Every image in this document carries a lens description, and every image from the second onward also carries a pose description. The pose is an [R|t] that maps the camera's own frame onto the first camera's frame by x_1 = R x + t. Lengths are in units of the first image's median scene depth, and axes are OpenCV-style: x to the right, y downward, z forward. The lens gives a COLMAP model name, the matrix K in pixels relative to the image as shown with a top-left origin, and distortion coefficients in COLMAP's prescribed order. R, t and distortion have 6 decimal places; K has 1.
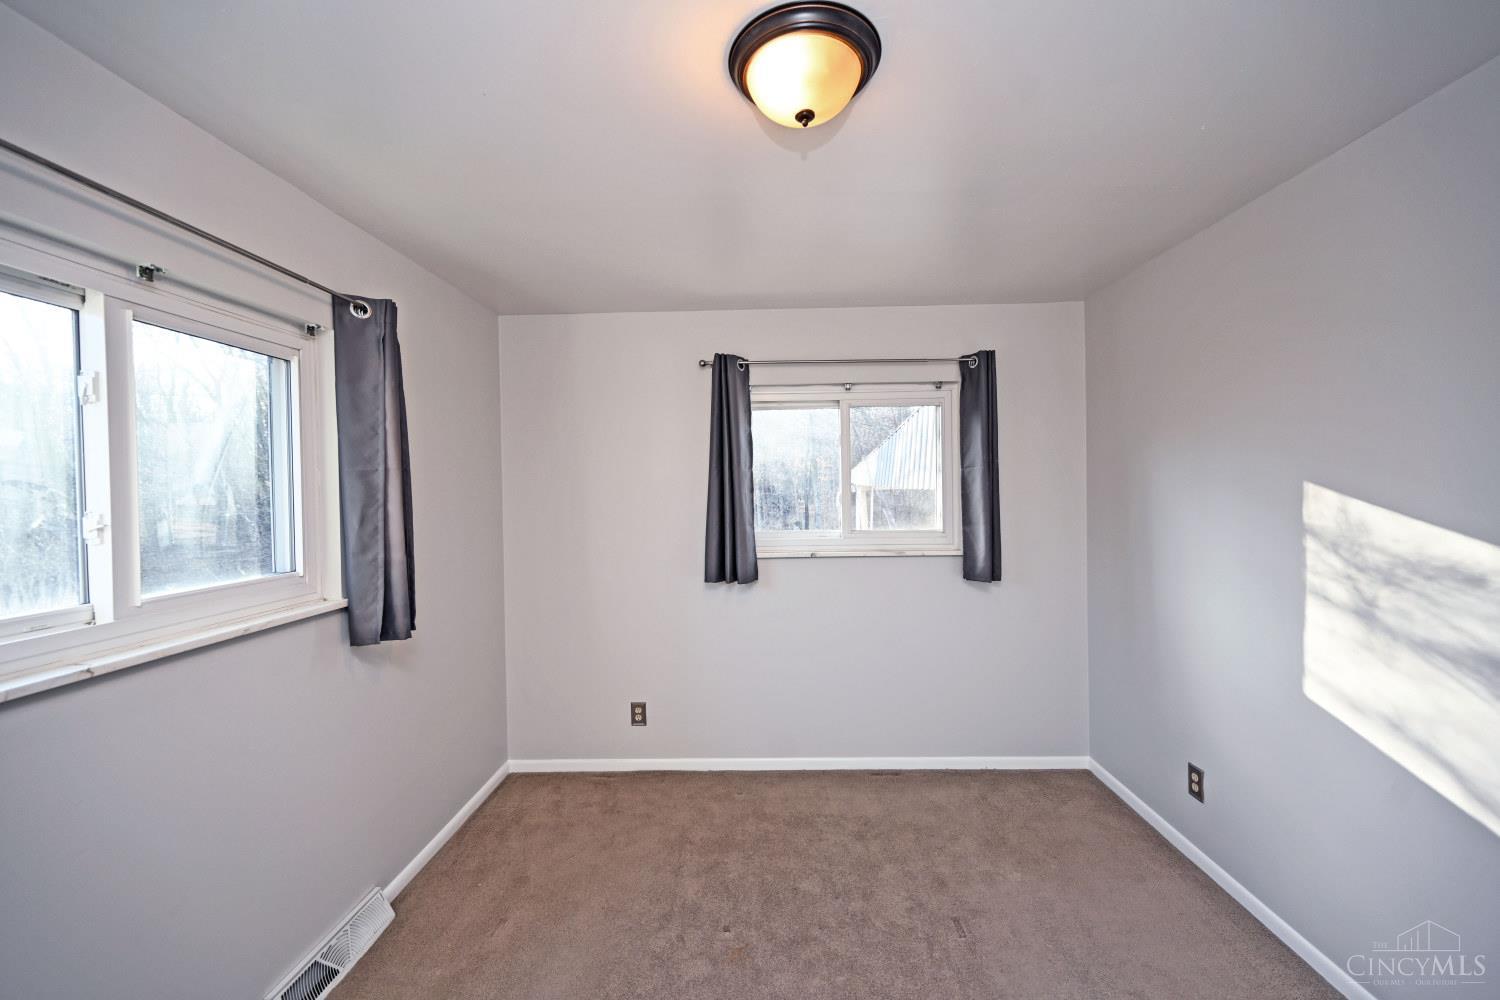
lens RADIAL K [[592.3, 0, 749.6], [0, 592.3, 488.7], [0, 0, 1]] dist [-0.000600, 0.000475]
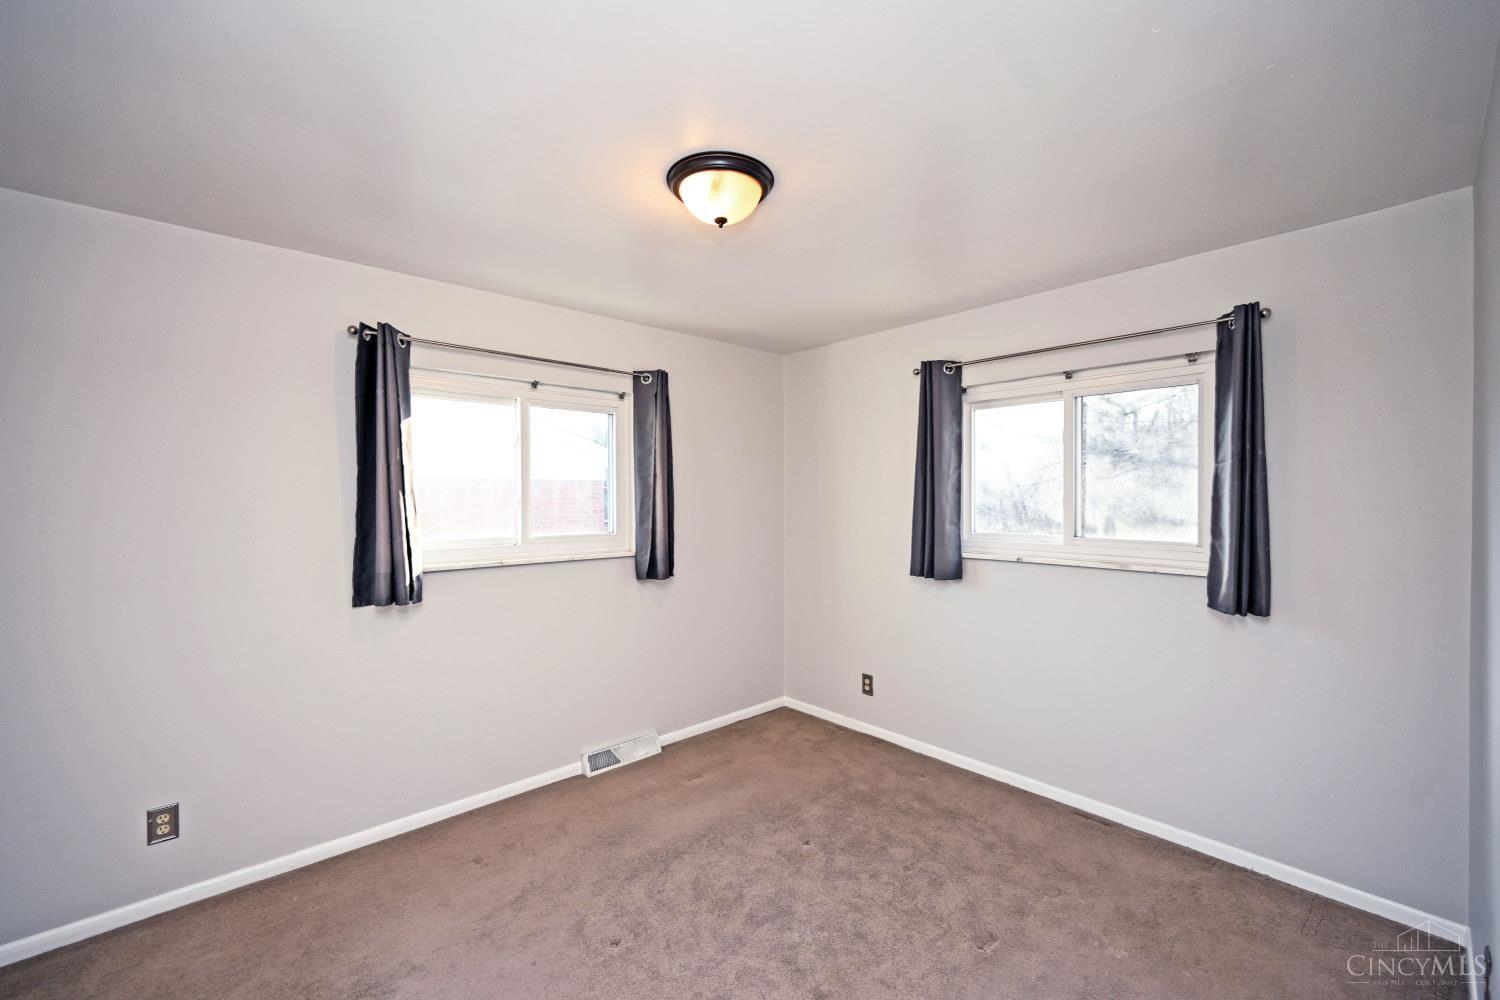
lens RADIAL K [[592.3, 0, 730.9], [0, 592.3, 491.9], [0, 0, 1]] dist [-0.000600, 0.000475]
pose [[0.686666, 0.009547, -0.726910, 0.514405], [-0.007724, 0.999953, 0.005836, 0.002970], [0.726932, 0.001608, 0.686707, 0.021512]]
